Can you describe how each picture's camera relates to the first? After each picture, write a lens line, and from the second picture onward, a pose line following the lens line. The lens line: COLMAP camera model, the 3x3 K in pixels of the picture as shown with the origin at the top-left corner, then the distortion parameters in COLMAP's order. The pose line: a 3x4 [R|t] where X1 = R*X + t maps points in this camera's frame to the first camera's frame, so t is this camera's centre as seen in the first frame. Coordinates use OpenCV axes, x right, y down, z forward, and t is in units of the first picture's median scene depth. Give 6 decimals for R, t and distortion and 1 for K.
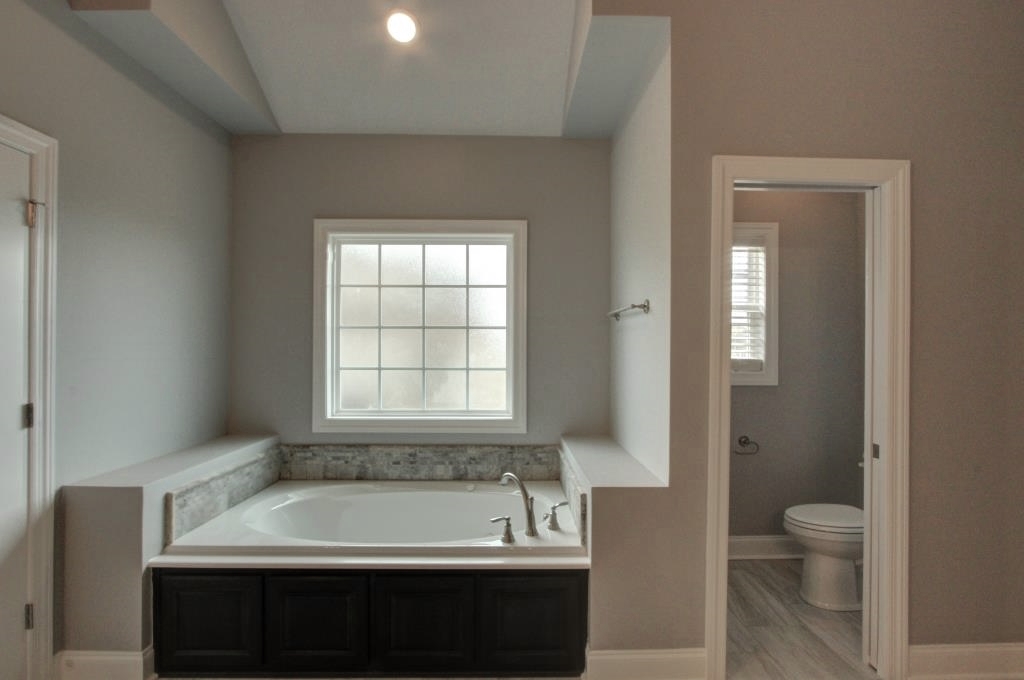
lens RADIAL K [[492.1, 0, 513.3], [0, 492.1, 344.6], [0, 0, 1]] dist [-0.004821, 0.000228]
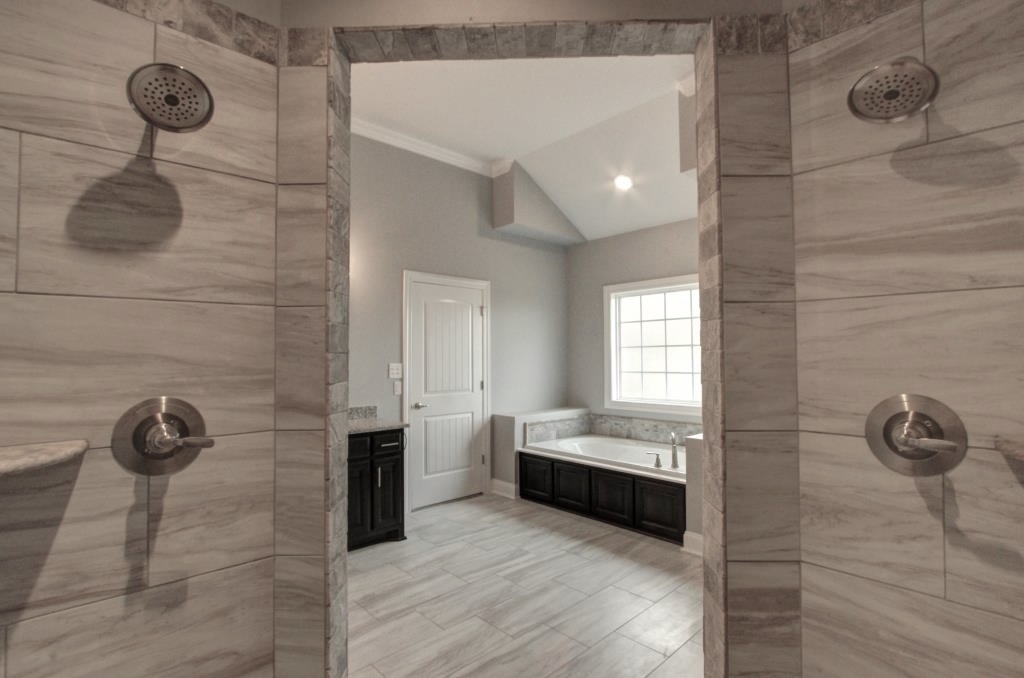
lens RADIAL K [[475.7, 0, 512.0], [0, 475.7, 339.0], [0, 0, 1]] dist [-0.014661, -0.000294]
pose [[0.671927, -0.038728, -0.739604, 0.666161], [0.012885, 0.999092, -0.040609, -0.001935], [0.740505, 0.017756, 0.671816, -0.404879]]
